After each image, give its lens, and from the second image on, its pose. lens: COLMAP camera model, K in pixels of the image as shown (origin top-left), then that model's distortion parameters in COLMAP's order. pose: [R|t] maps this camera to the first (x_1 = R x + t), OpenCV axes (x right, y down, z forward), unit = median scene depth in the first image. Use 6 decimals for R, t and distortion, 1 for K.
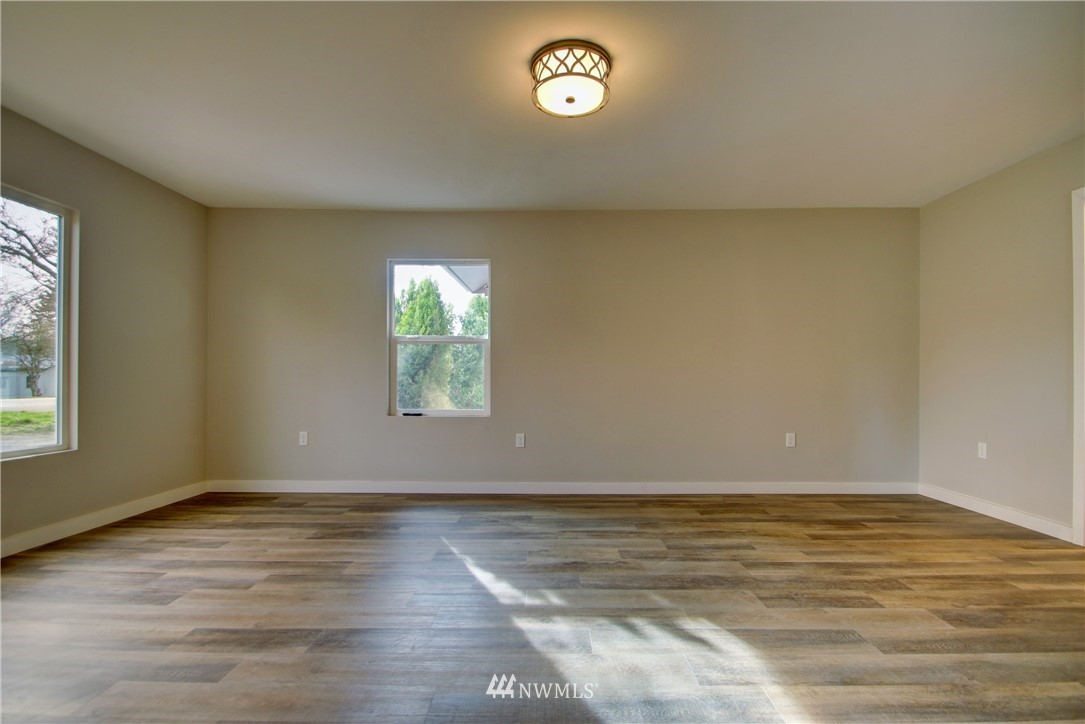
lens RADIAL K [[510.3, 0, 547.9], [0, 510.3, 379.3], [0, 0, 1]] dist [0.017935, -0.017928]
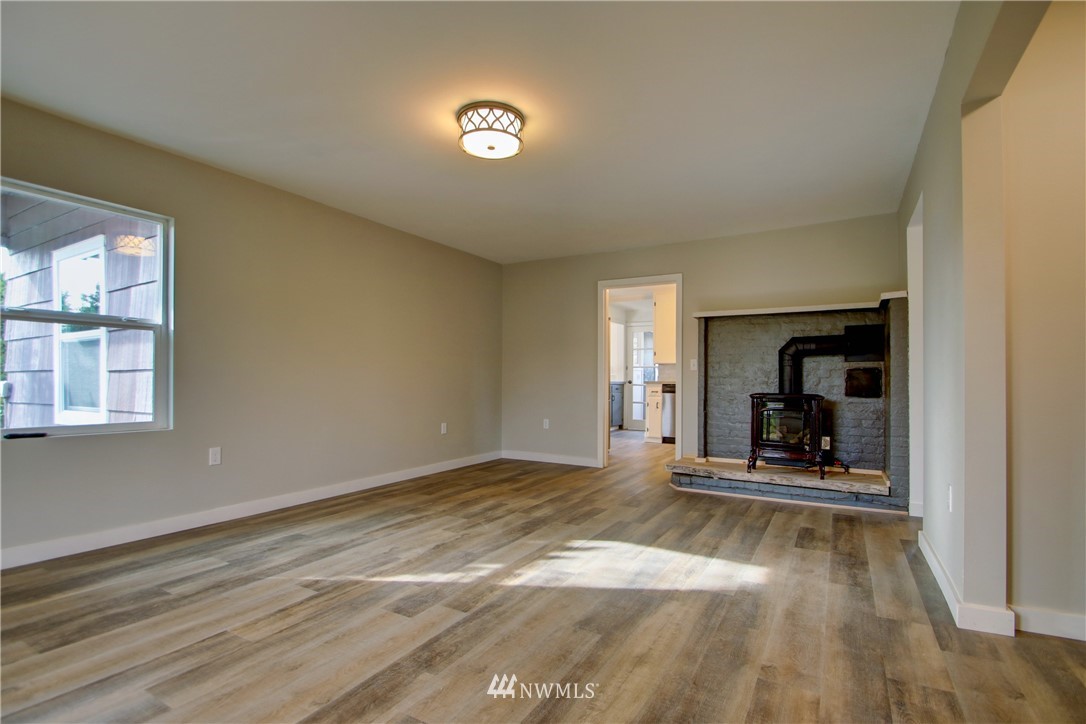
lens RADIAL K [[510.8, 0, 548.4], [0, 510.8, 379.3], [0, 0, 1]] dist [0.017935, -0.017928]
pose [[0.493576, 0.003841, 0.869694, -0.869561], [-0.002242, 0.999993, -0.003144, 0.001811], [-0.869700, -0.000397, 0.493581, 0.270234]]
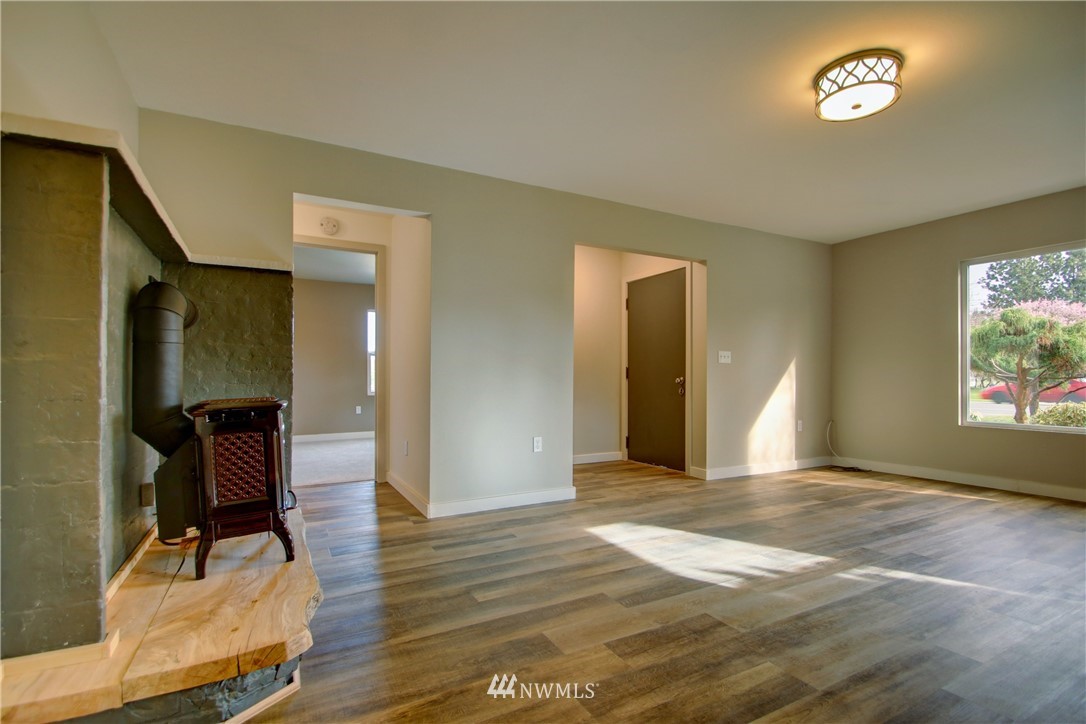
lens RADIAL K [[510.8, 0, 548.4], [0, 510.8, 379.3], [0, 0, 1]] dist [0.017935, -0.017928]
pose [[-0.876884, -0.001683, -0.480699, 1.016182], [-0.002637, 0.999996, 0.001309, 0.005488], [0.480695, 0.002415, -0.876885, 1.501981]]
